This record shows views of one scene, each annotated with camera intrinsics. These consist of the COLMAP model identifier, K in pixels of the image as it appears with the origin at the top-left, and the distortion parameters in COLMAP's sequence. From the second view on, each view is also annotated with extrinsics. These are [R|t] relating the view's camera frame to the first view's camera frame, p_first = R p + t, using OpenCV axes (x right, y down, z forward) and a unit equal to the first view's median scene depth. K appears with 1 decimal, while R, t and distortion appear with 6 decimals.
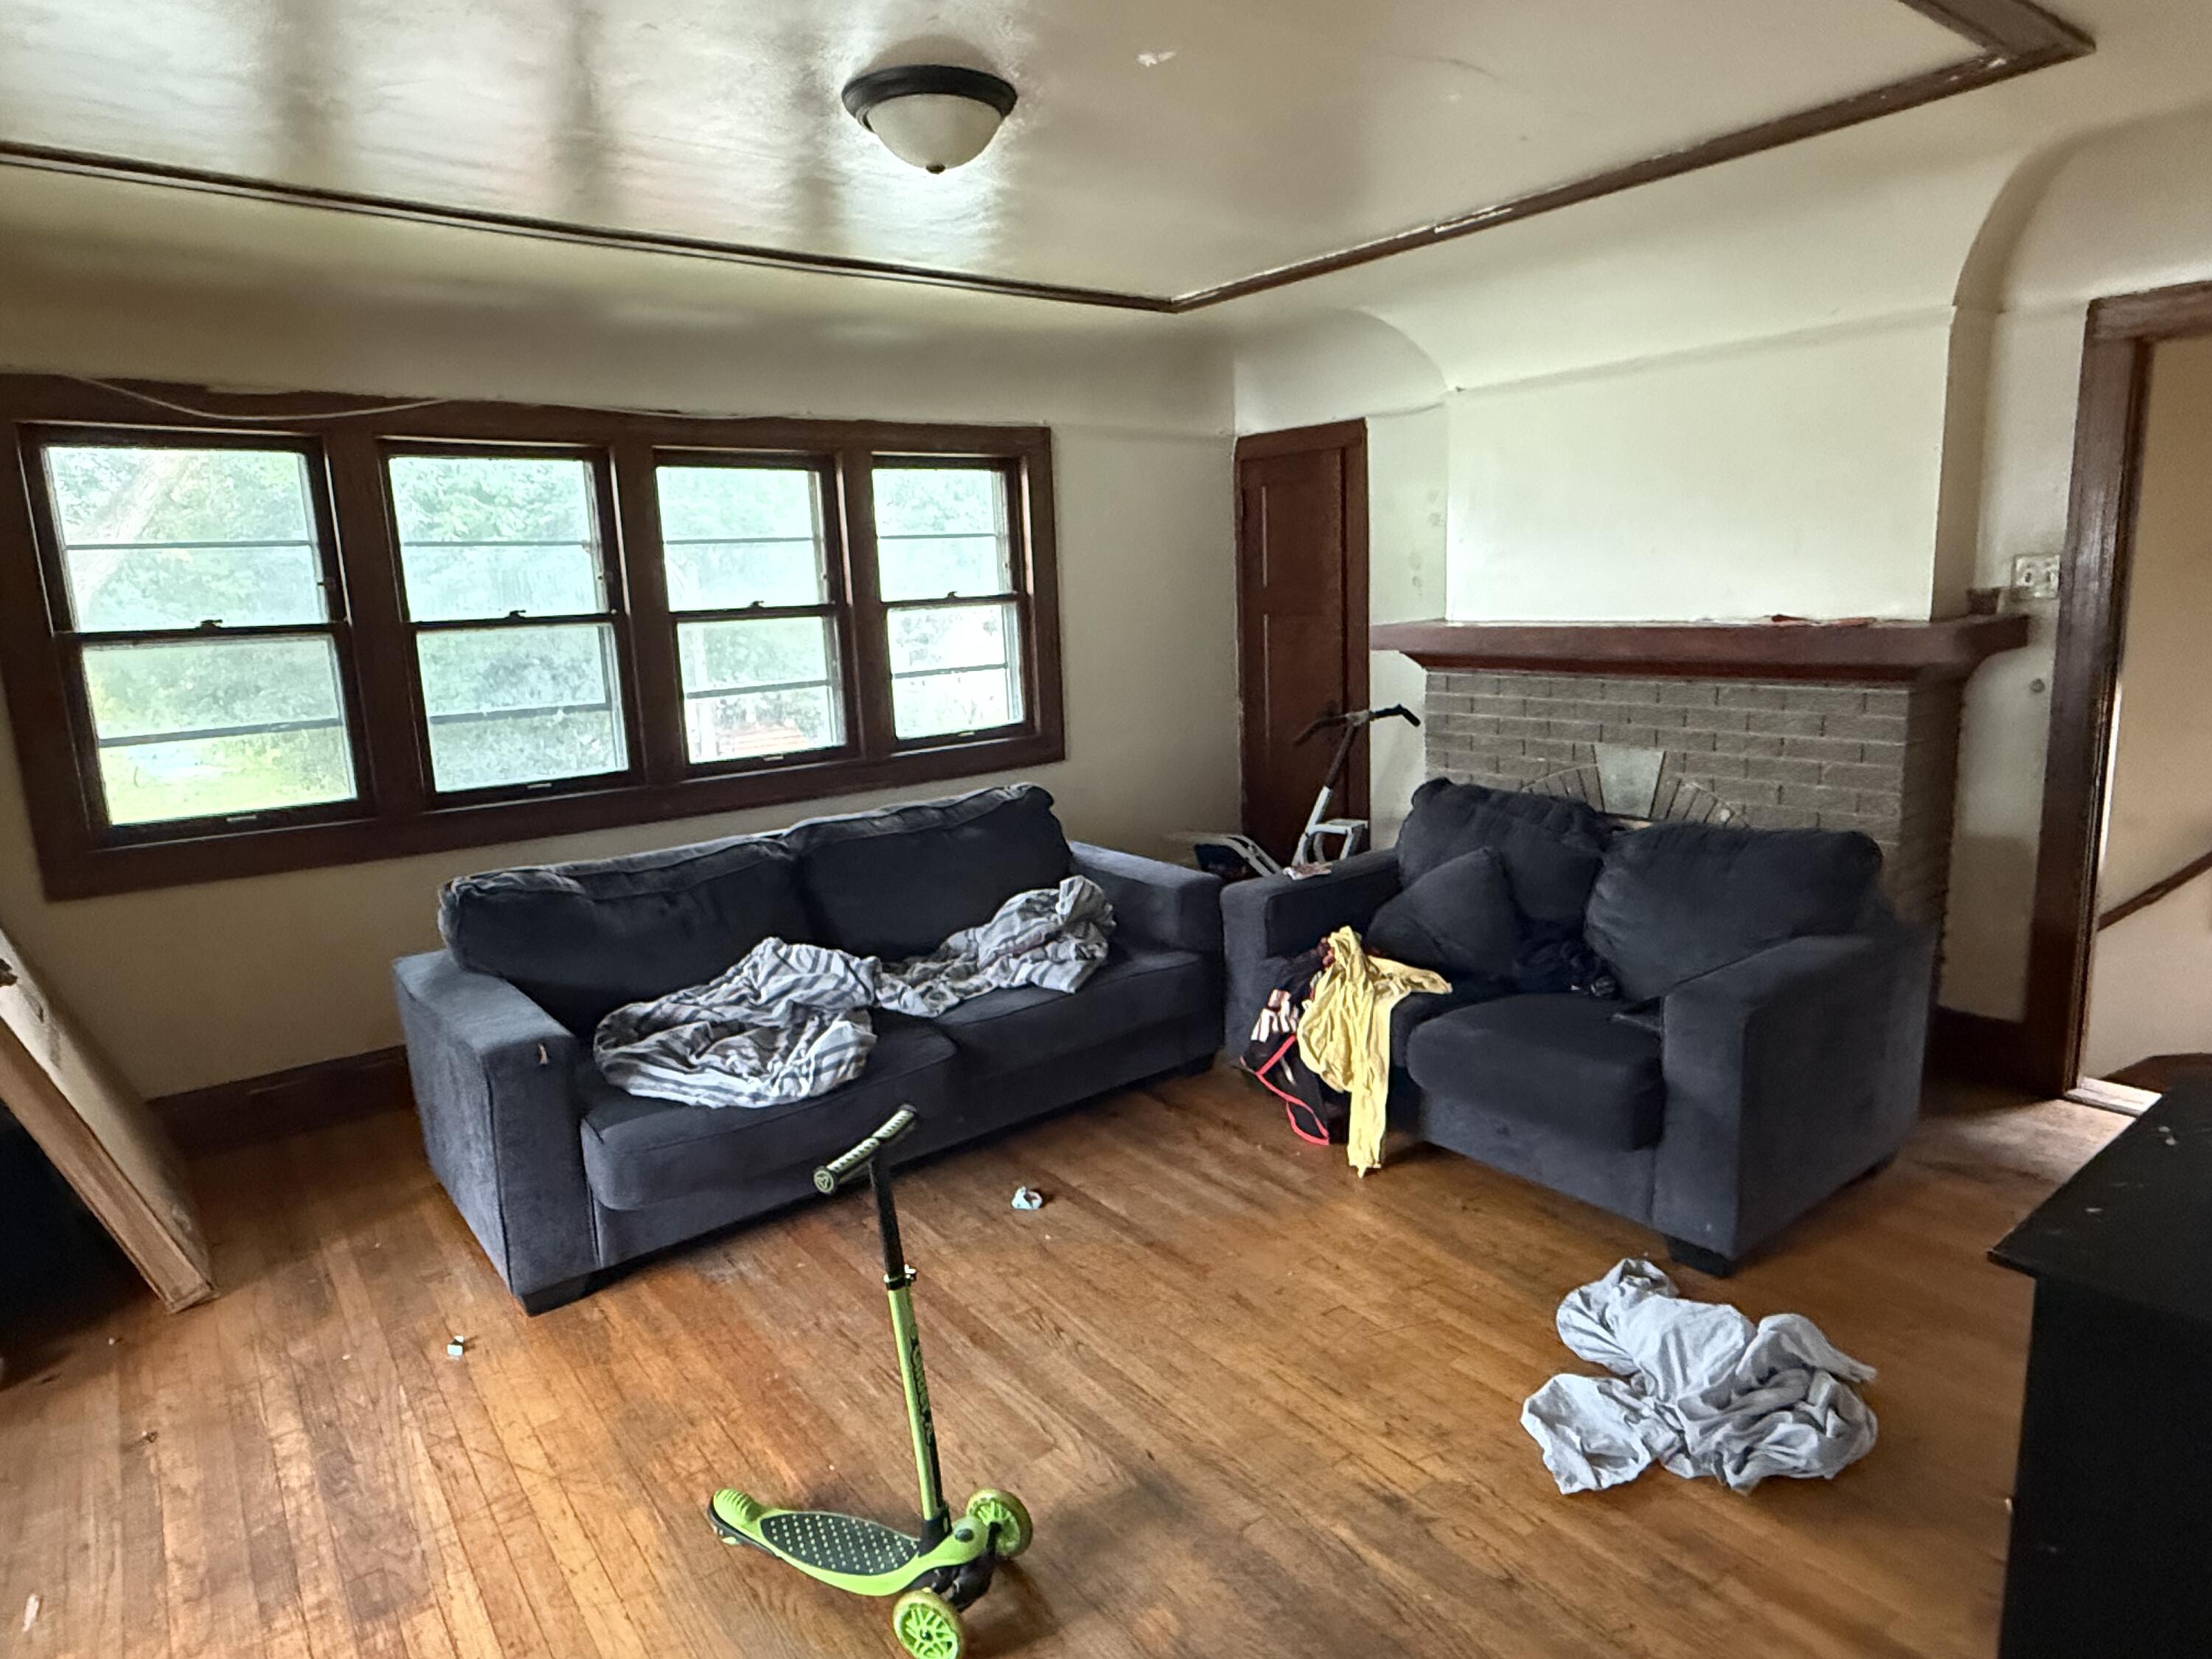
lens RADIAL K [[1295.3, 0, 1102.2], [0, 1295.3, 824.0], [0, 0, 1]] dist [0.044946, 0.002174]
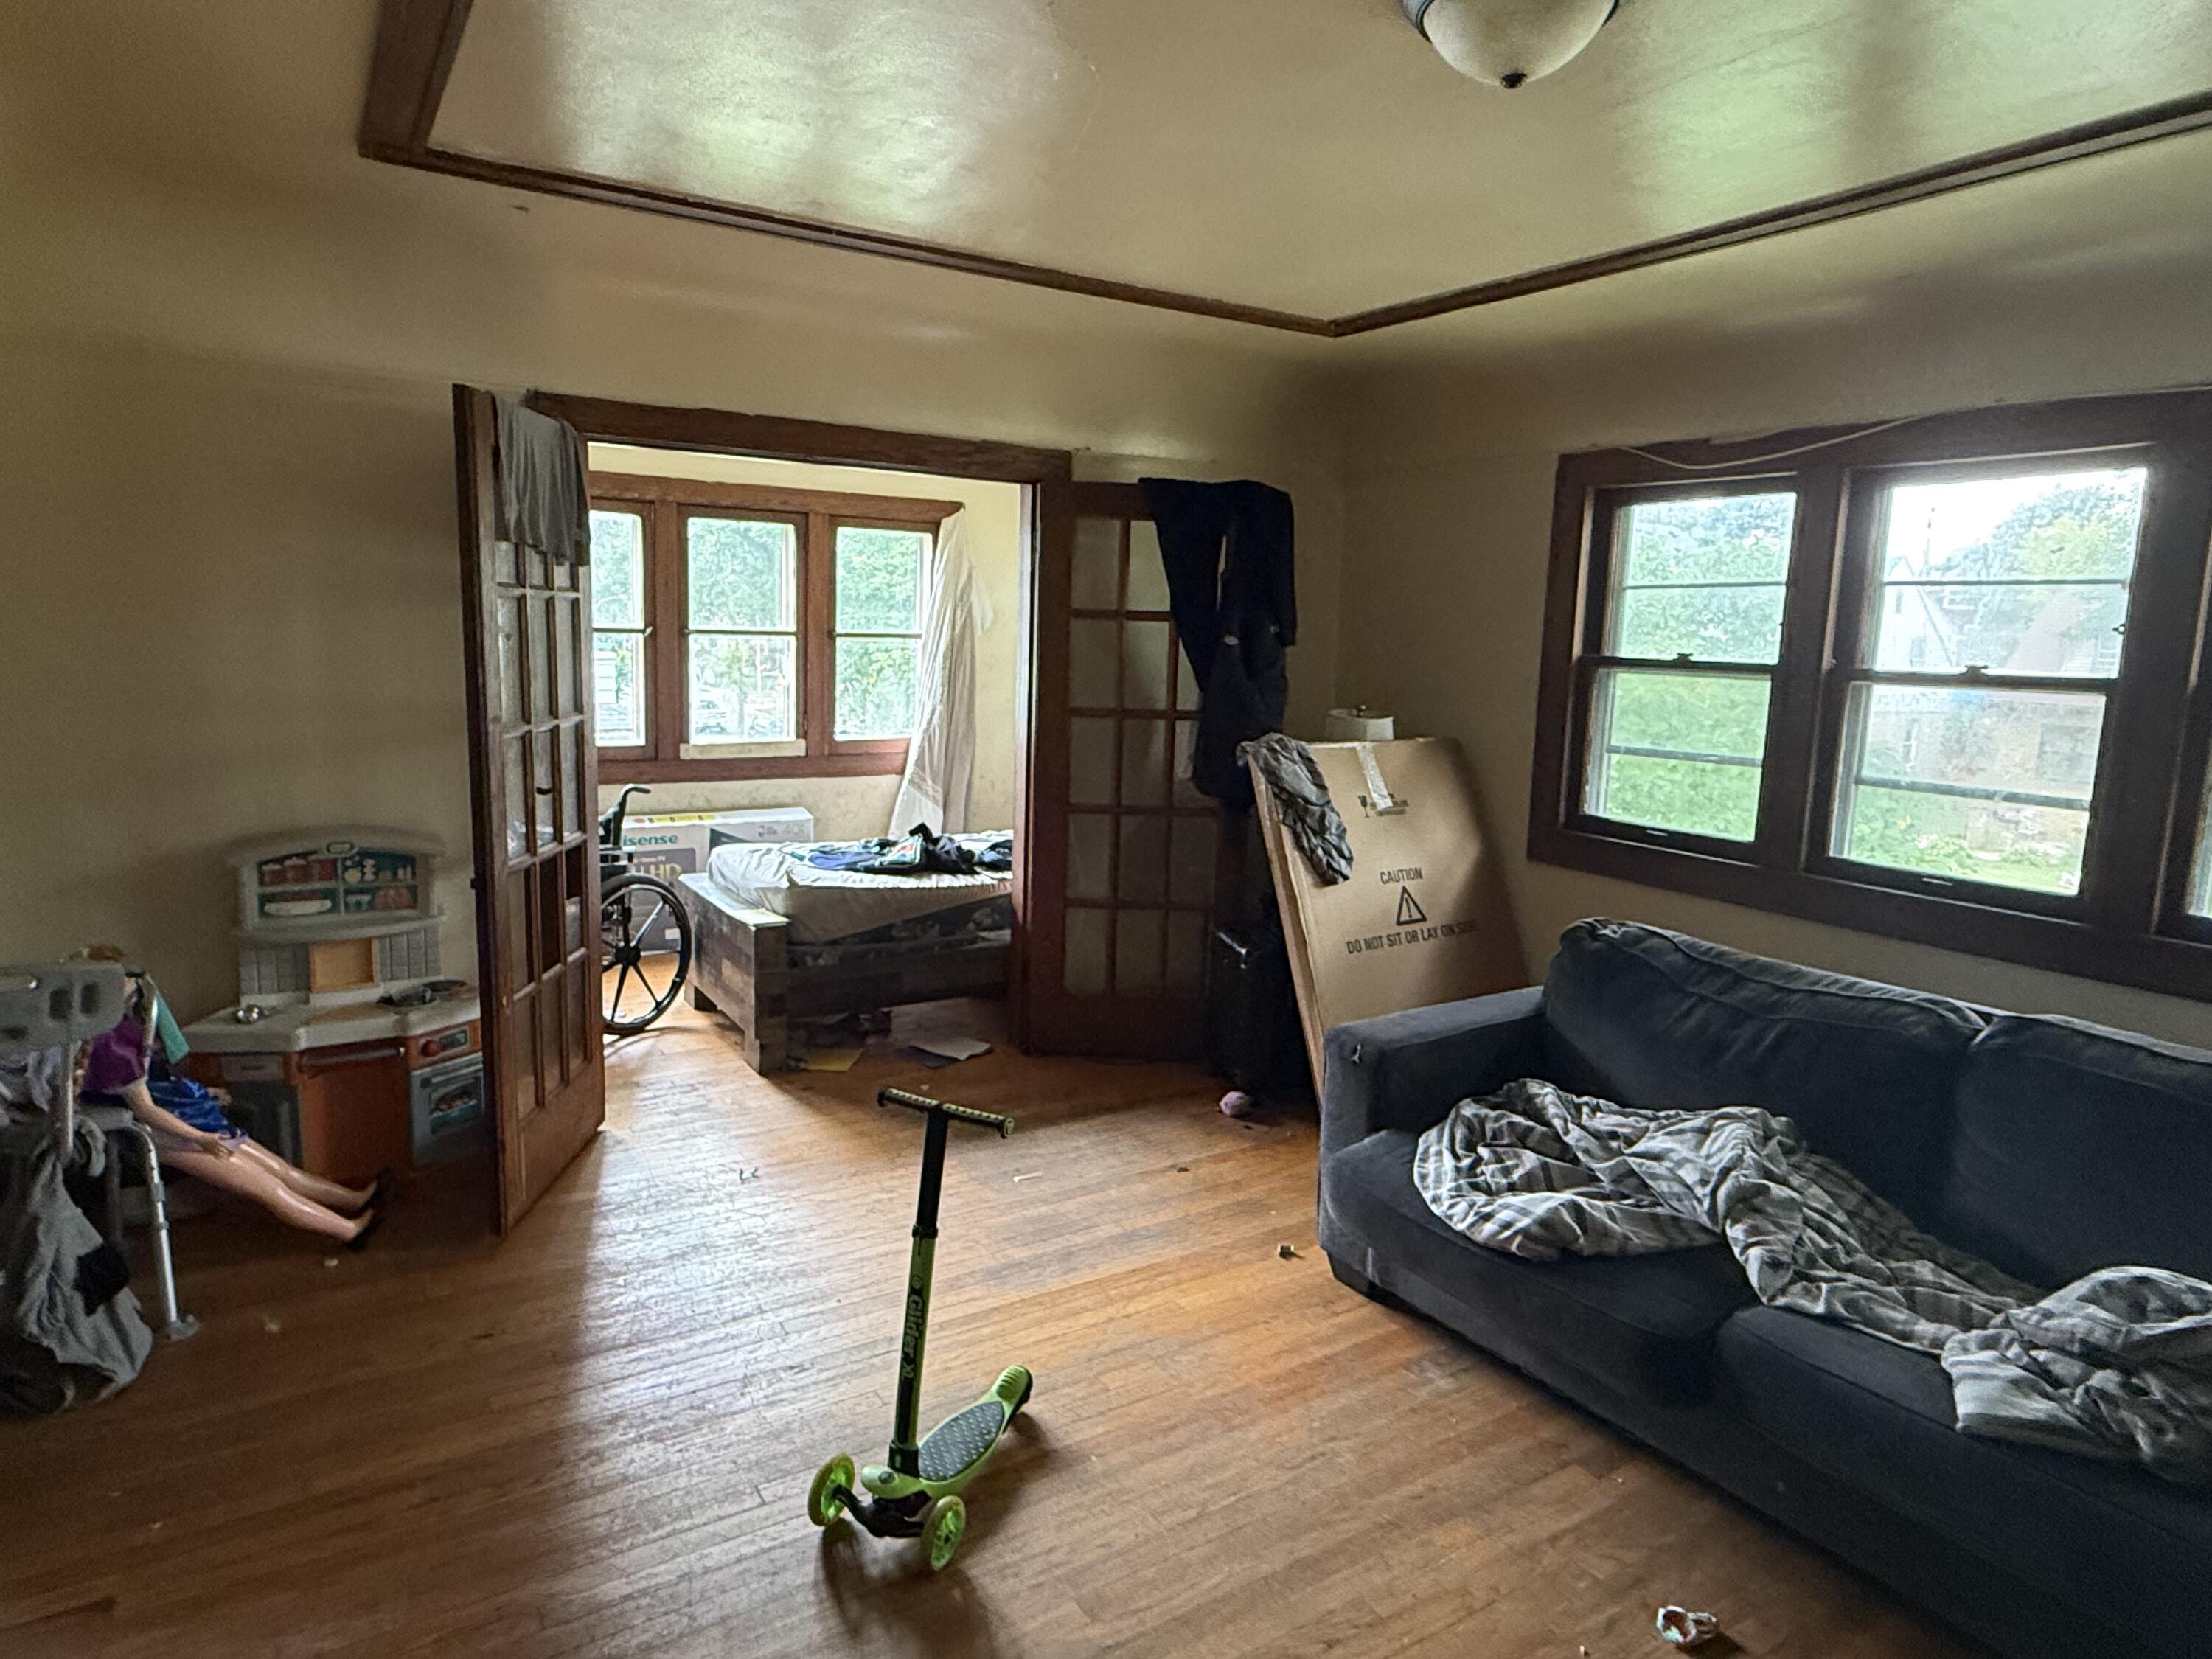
lens RADIAL K [[1295.3, 0, 1042.2], [0, 1295.3, 828.2], [0, 0, 1]] dist [0.044946, 0.002174]
pose [[-0.108761, 0.185236, -0.976657, 0.499701], [-0.207218, 0.956677, 0.204522, -0.135905], [0.972230, 0.224625, -0.065665, 0.626227]]
